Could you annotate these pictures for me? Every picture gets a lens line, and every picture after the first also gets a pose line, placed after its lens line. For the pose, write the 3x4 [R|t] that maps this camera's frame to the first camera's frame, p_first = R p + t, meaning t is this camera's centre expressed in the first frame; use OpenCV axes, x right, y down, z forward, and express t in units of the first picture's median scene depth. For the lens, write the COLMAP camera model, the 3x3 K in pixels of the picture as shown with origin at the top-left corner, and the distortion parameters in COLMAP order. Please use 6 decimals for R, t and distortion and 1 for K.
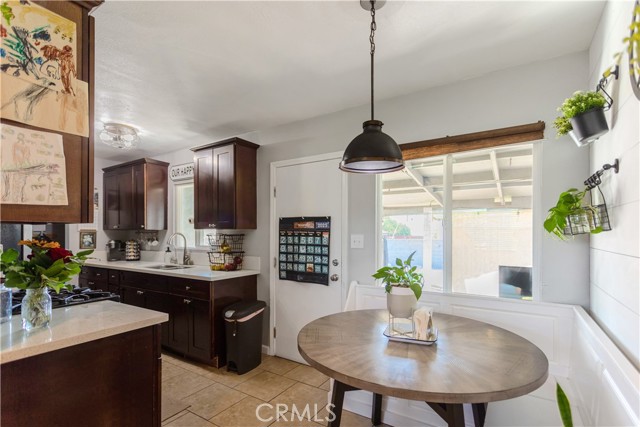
lens RADIAL K [[309.4, 0, 317.6], [0, 309.4, 233.2], [0, 0, 1]] dist [0.003026, -0.000863]
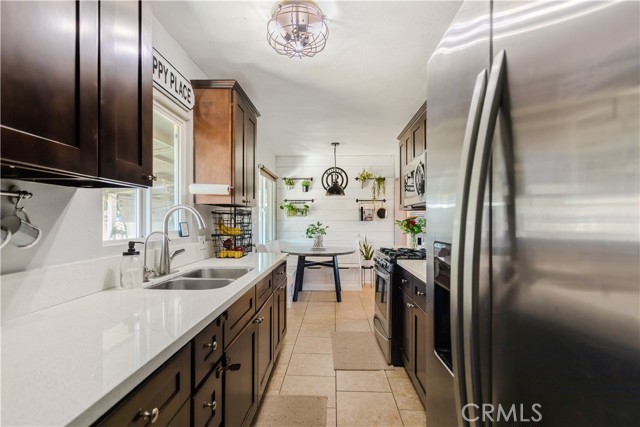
lens RADIAL K [[309.4, 0, 324.6], [0, 309.4, 214.1], [0, 0, 1]] dist [0.003026, -0.000863]
pose [[-0.512145, 0.012548, 0.858807, -1.207327], [-0.003184, 0.999859, -0.016507, 0.020054], [-0.858893, -0.011188, -0.512033, 1.298023]]
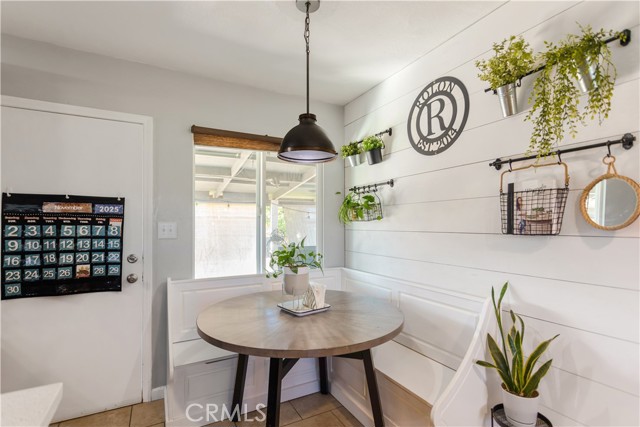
lens RADIAL K [[309.4, 0, 318.5], [0, 309.4, 219.5], [0, 0, 1]] dist [0.003026, -0.000863]
pose [[0.493941, 0.013078, 0.869397, -0.341179], [0.003276, 0.999852, -0.016902, 0.011455], [-0.869489, 0.011197, 0.493825, 0.201616]]
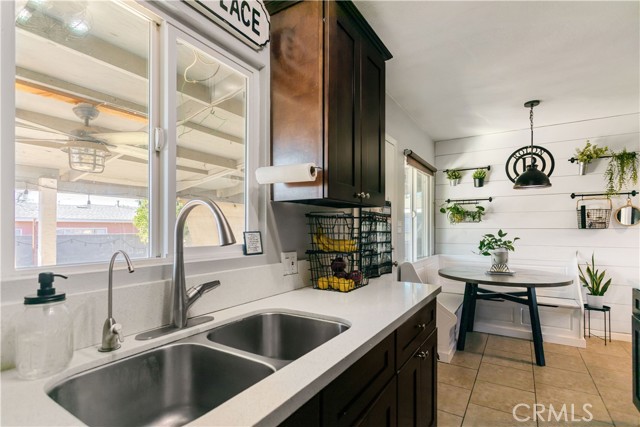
lens RADIAL K [[309.4, 0, 323.4], [0, 309.4, 227.7], [0, 0, 1]] dist [0.003026, -0.000863]
pose [[-0.002602, -0.002854, 0.999993, -0.854460], [-0.000427, 0.999996, 0.002853, 0.021809], [-0.999997, -0.000419, -0.002603, 1.102529]]
